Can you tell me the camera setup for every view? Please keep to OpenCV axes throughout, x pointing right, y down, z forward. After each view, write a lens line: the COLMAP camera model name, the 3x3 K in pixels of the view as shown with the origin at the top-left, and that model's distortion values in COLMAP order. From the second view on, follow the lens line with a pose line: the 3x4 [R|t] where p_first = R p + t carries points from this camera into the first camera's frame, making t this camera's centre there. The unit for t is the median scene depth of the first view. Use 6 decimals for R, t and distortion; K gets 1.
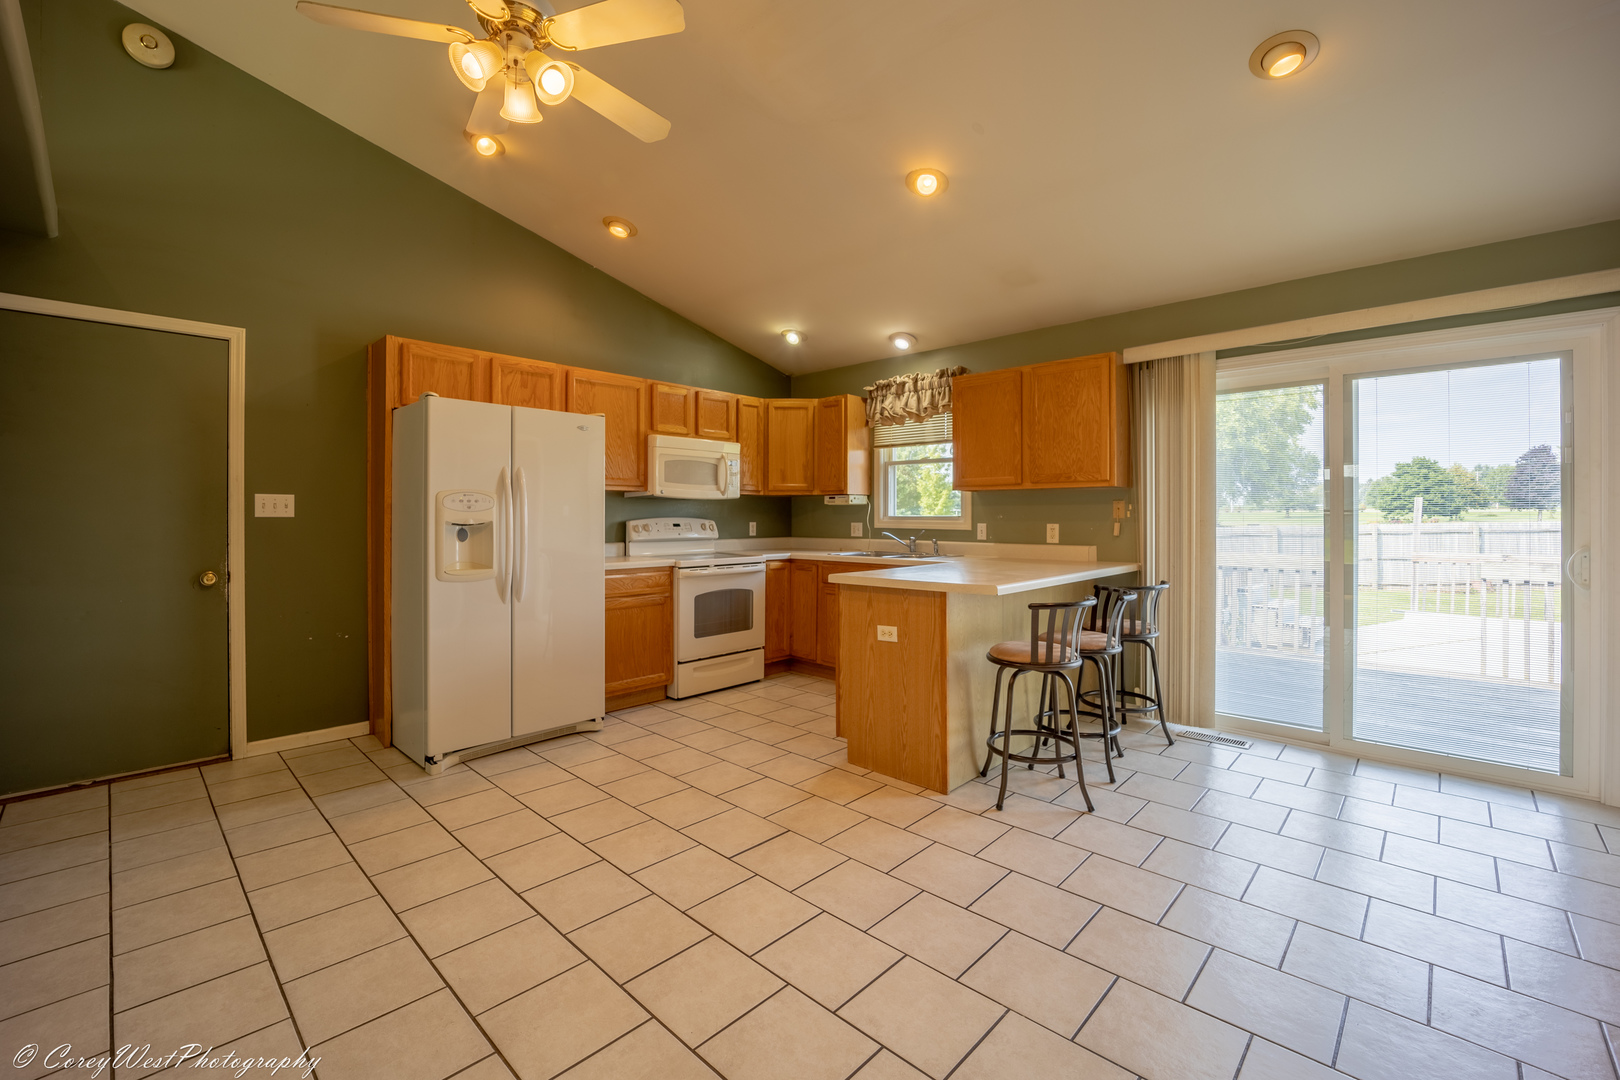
lens RADIAL K [[686.1, 0, 782.0], [0, 686.1, 531.0], [0, 0, 1]] dist [-0.023418, 0.000900]
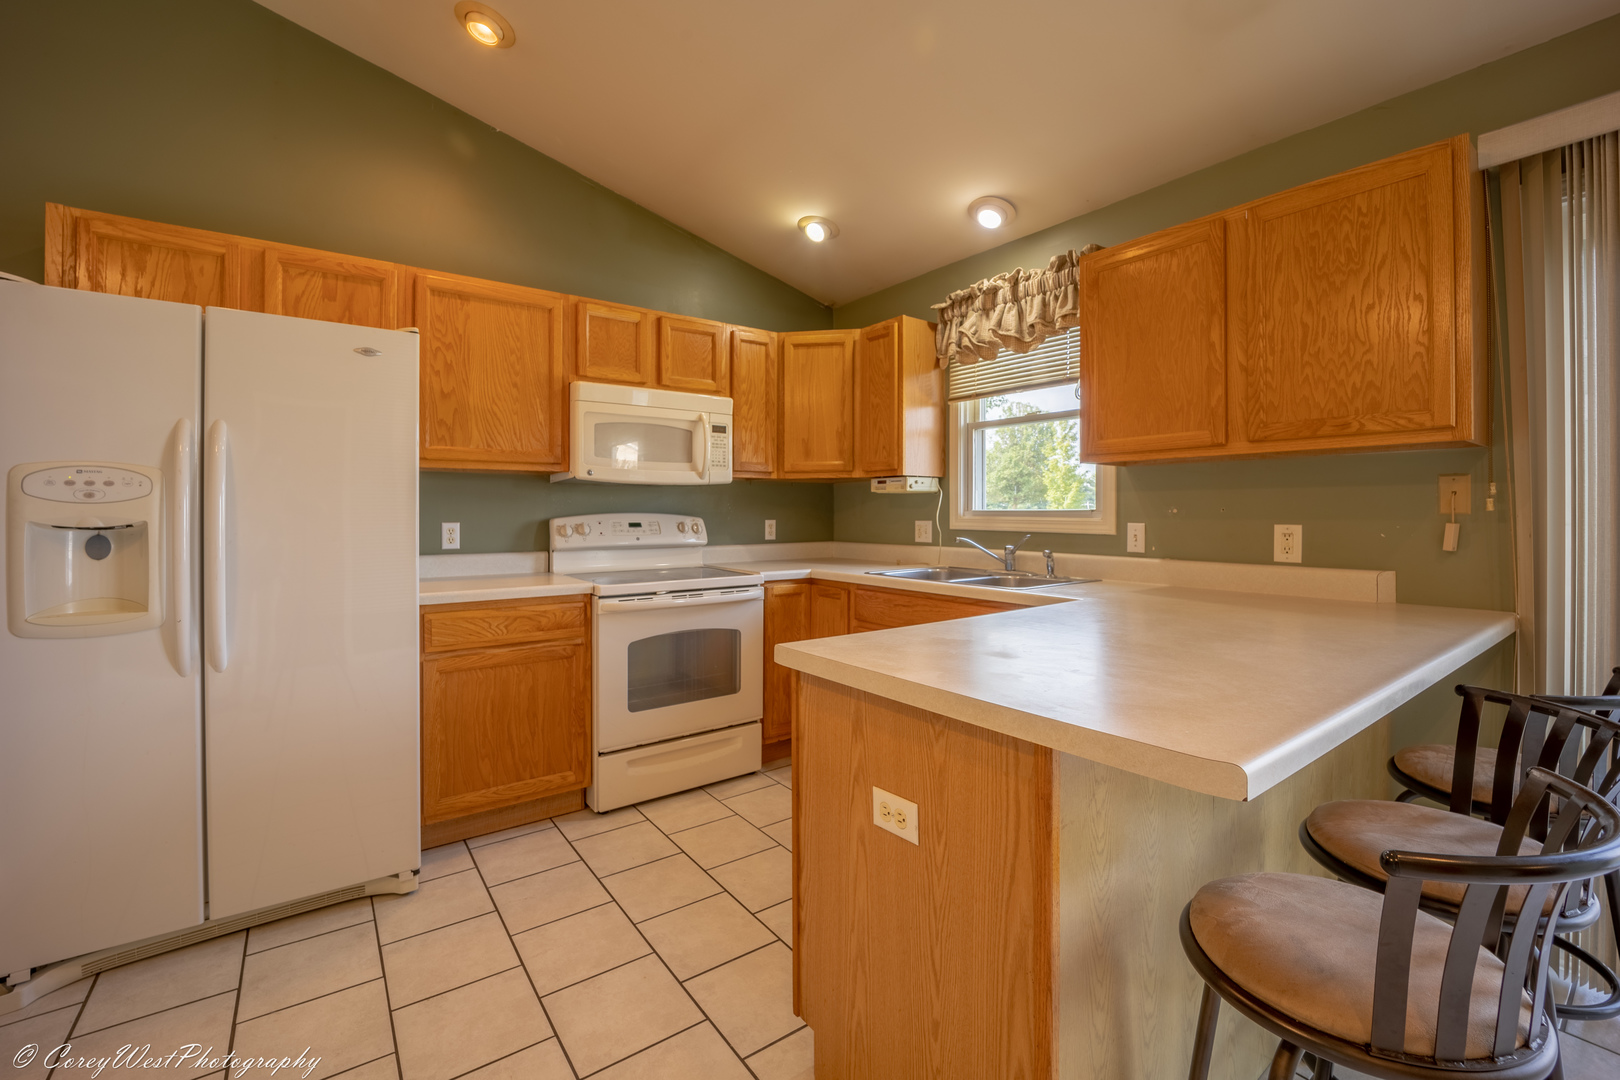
lens RADIAL K [[667.6, 0, 790.1], [0, 667.6, 525.5], [0, 0, 1]] dist [-0.019712, -0.000220]
pose [[0.985217, 0.001279, -0.171308, 0.104304], [-0.001380, 0.999999, -0.000472, -0.008096], [0.171307, 0.000702, 0.985217, 0.407764]]
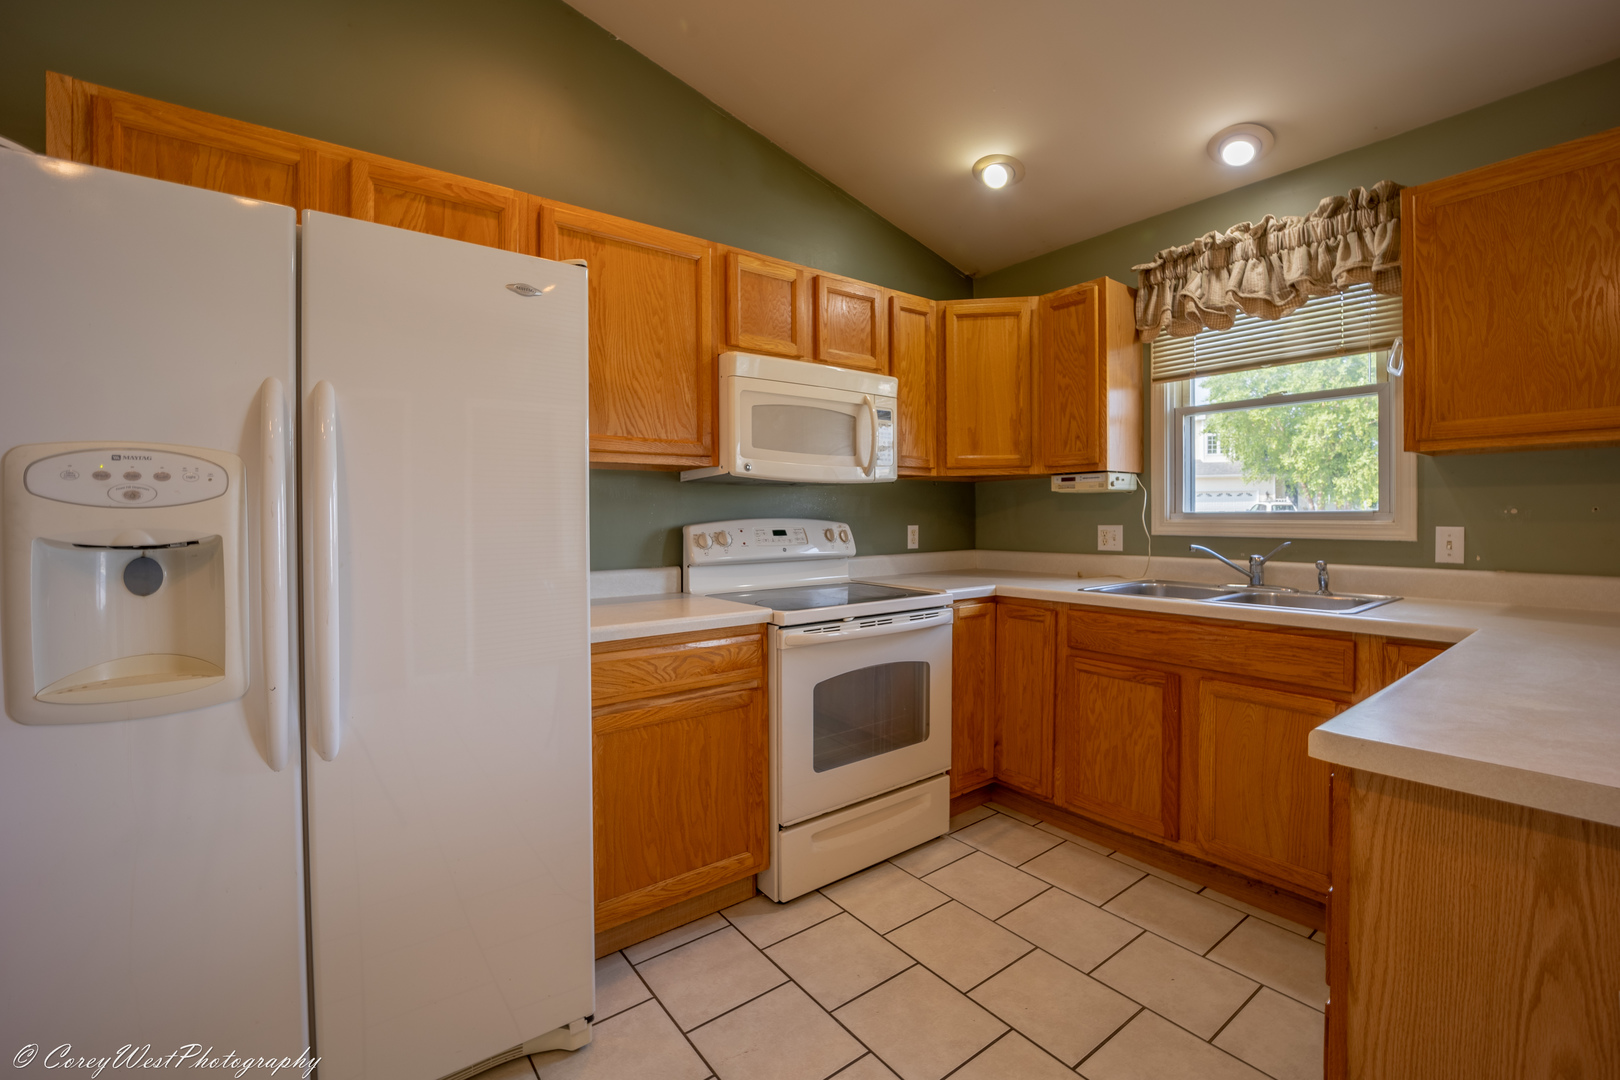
lens RADIAL K [[668.7, 0, 798.0], [0, 668.7, 534.3], [0, 0, 1]] dist [-0.020528, 0.000563]
pose [[0.989032, -0.004574, -0.147633, -0.063951], [0.005530, 0.999966, 0.006065, -0.010731], [0.147600, -0.006814, 0.989024, 0.498370]]
